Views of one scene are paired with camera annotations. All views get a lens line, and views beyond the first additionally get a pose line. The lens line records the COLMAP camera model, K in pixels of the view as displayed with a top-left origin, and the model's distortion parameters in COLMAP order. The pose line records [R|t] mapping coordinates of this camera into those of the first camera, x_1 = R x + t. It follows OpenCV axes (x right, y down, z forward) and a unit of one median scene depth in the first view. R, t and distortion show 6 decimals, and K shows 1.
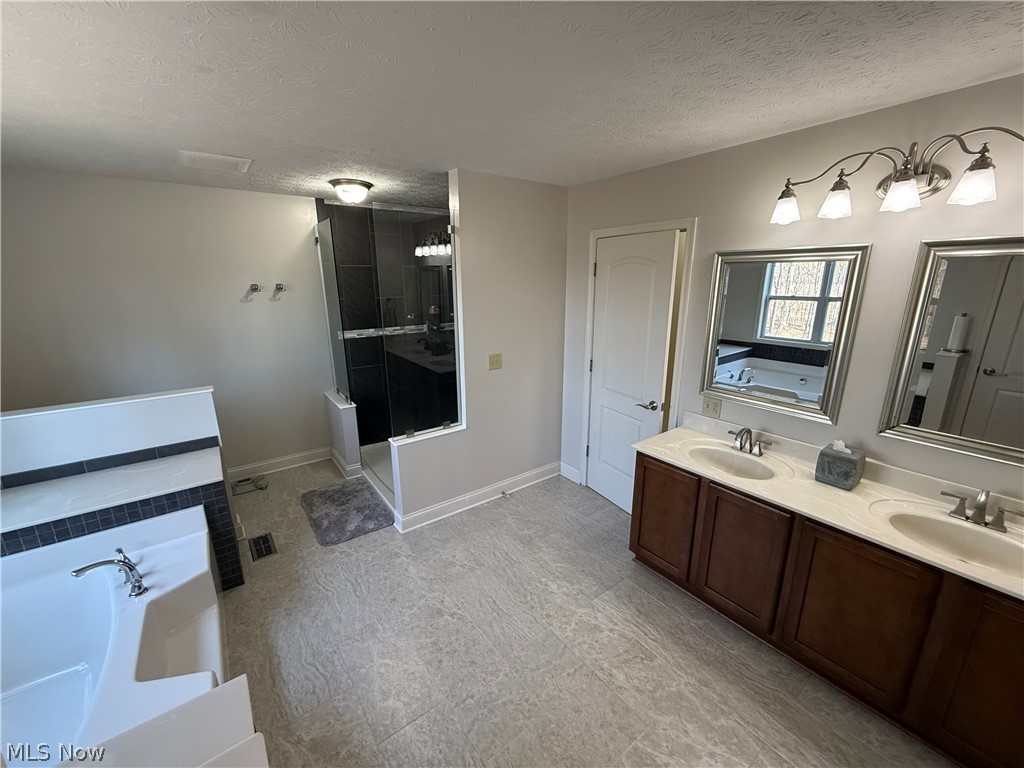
lens RADIAL K [[411.5, 0, 510.3], [0, 411.5, 382.7], [0, 0, 1]] dist [0.002461, 0.000817]
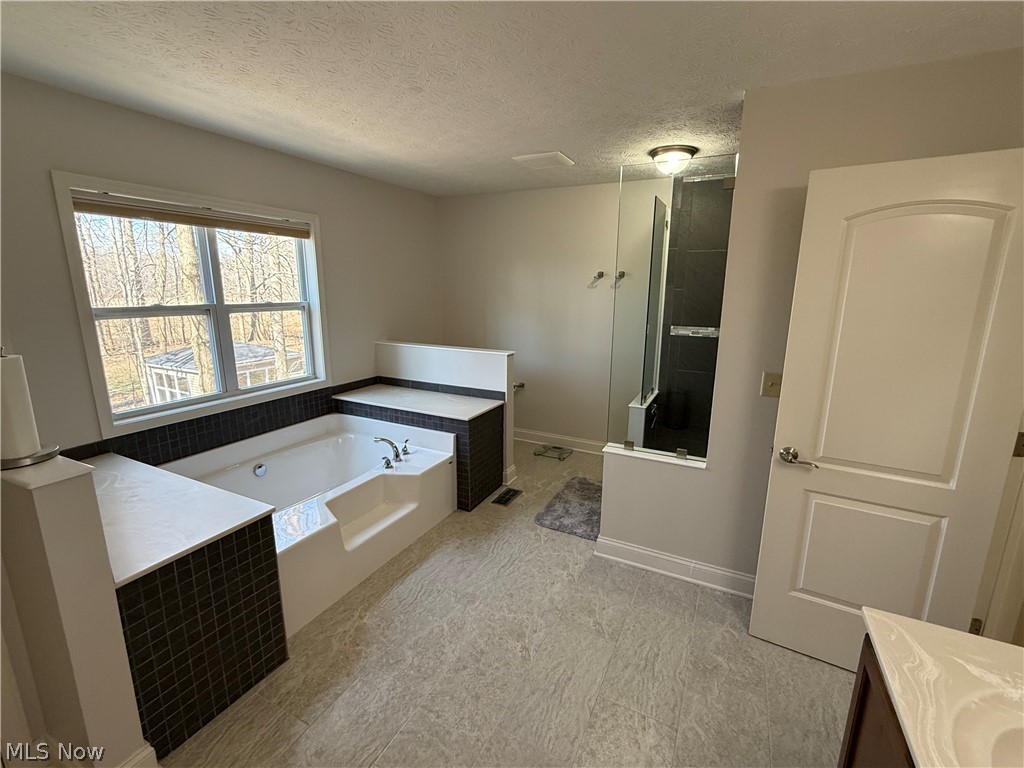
lens RADIAL K [[454.4, 0, 510.9], [0, 454.4, 384.6], [0, 0, 1]] dist [-0.001913, 0.000474]
pose [[0.450817, 0.202292, -0.869392, 0.454544], [-0.235948, 0.966345, 0.102502, -0.032438], [0.860867, 0.158922, 0.483375, 0.381075]]
